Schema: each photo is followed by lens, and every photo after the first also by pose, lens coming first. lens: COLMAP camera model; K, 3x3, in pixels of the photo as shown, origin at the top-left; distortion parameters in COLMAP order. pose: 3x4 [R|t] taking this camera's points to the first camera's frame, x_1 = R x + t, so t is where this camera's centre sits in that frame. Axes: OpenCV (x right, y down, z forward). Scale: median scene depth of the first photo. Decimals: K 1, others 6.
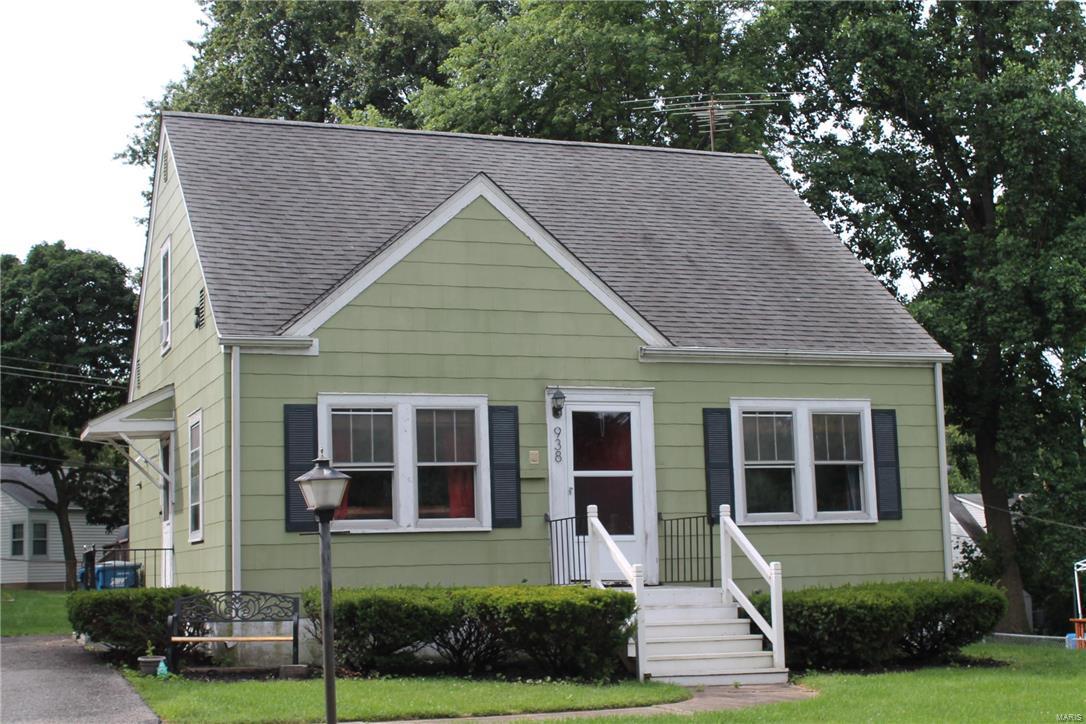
lens RADIAL K [[1609.6, 0, 542.4], [0, 1609.6, 362.7], [0, 0, 1]] dist [-0.010852, -0.023234]
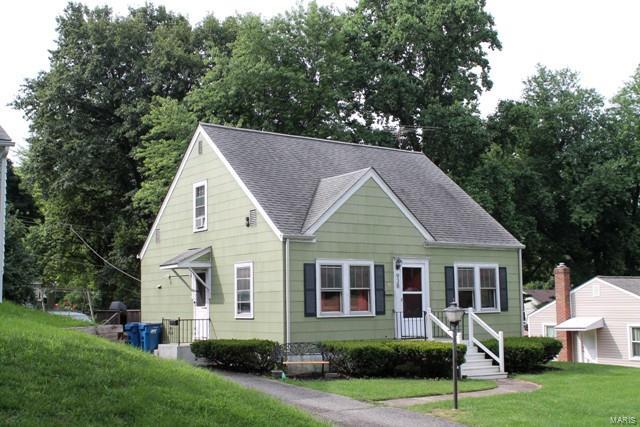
lens RADIAL K [[804.1, 0, 320.0], [0, 804.1, 213.6], [0, 0, 1]] dist [-0.032928, -0.079936]
pose [[0.967539, 0.043180, 0.249005, -0.413655], [-0.045694, 0.998946, 0.004324, -0.051023], [-0.248556, -0.015562, 0.968493, -0.152577]]
